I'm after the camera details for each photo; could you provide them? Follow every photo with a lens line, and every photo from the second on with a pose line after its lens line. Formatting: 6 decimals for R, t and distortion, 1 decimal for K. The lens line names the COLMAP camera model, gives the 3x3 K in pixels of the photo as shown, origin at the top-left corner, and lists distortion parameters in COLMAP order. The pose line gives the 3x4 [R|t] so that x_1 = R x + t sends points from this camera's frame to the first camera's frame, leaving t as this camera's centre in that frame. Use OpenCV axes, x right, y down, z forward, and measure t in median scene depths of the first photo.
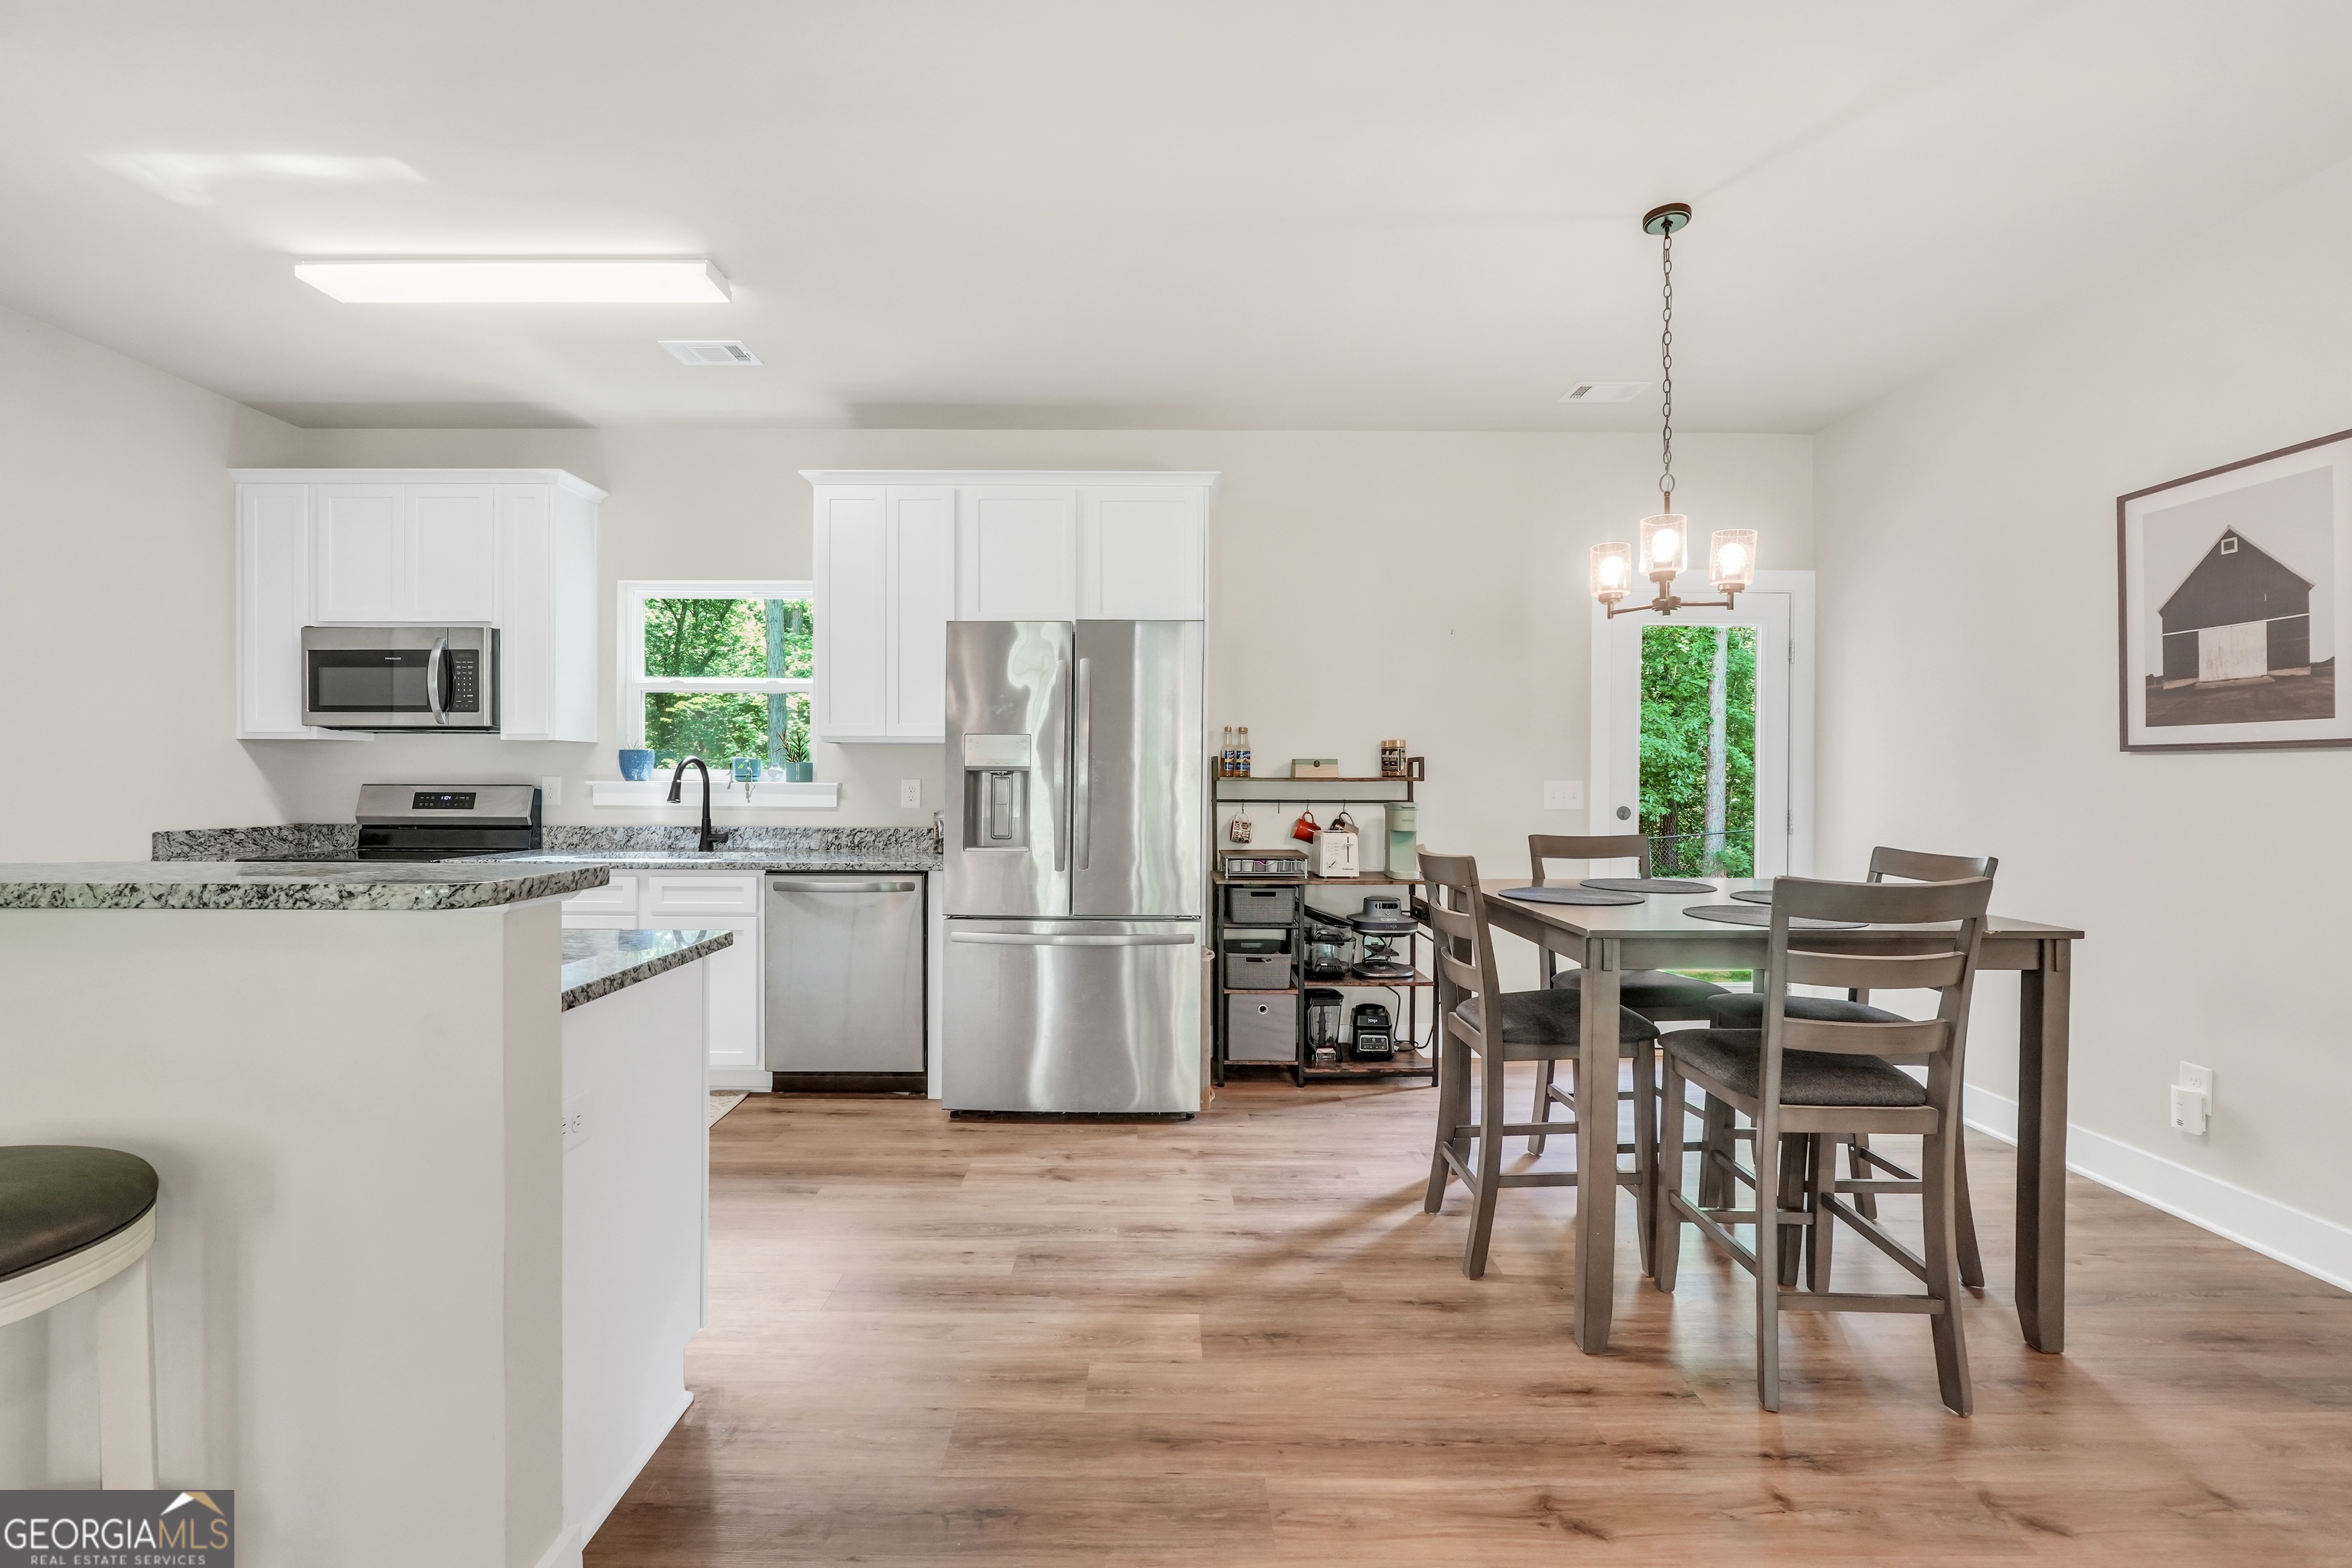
lens RADIAL K [[997.8, 0, 1164.4], [0, 997.8, 787.2], [0, 0, 1]] dist [-0.018316, 0.007645]
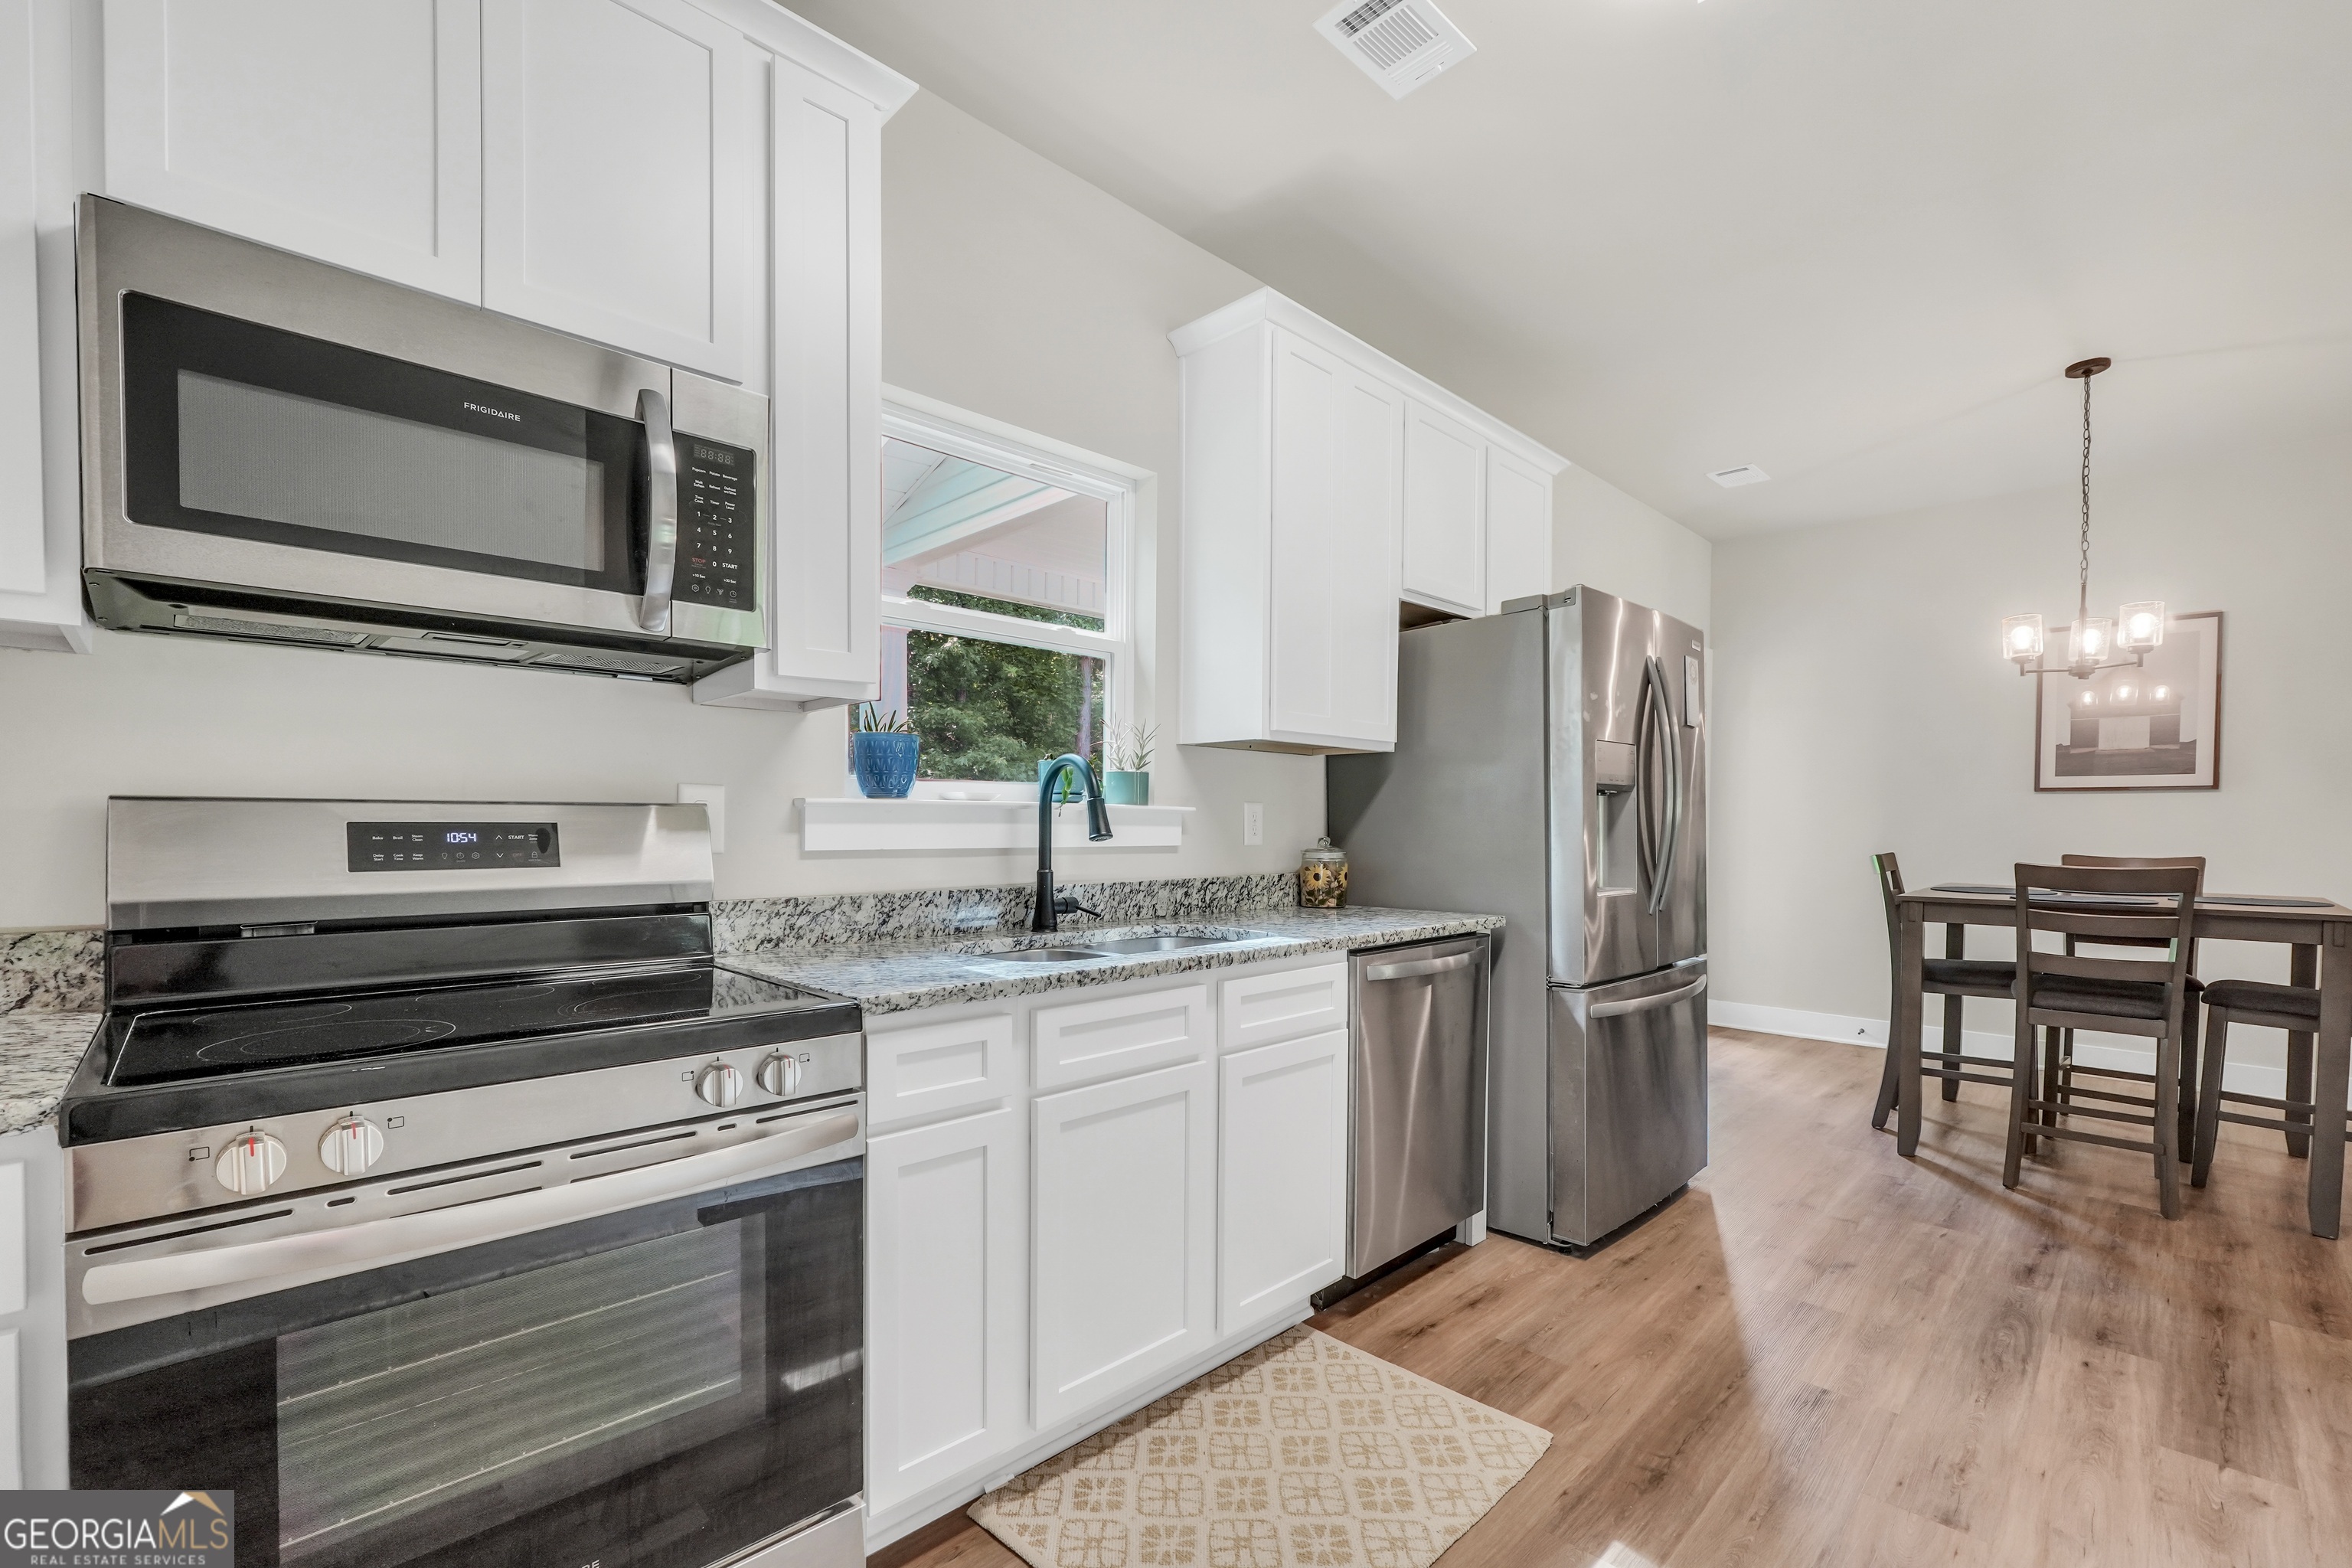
lens RADIAL K [[1015.2, 0, 1171.7], [0, 1015.2, 847.8], [0, 0, 1]] dist [-0.016984, 0.008150]
pose [[0.717048, -0.018303, 0.696784, -0.845459], [0.005981, 0.999780, 0.020107, 0.009167], [-0.696998, -0.010250, 0.717000, 0.595212]]
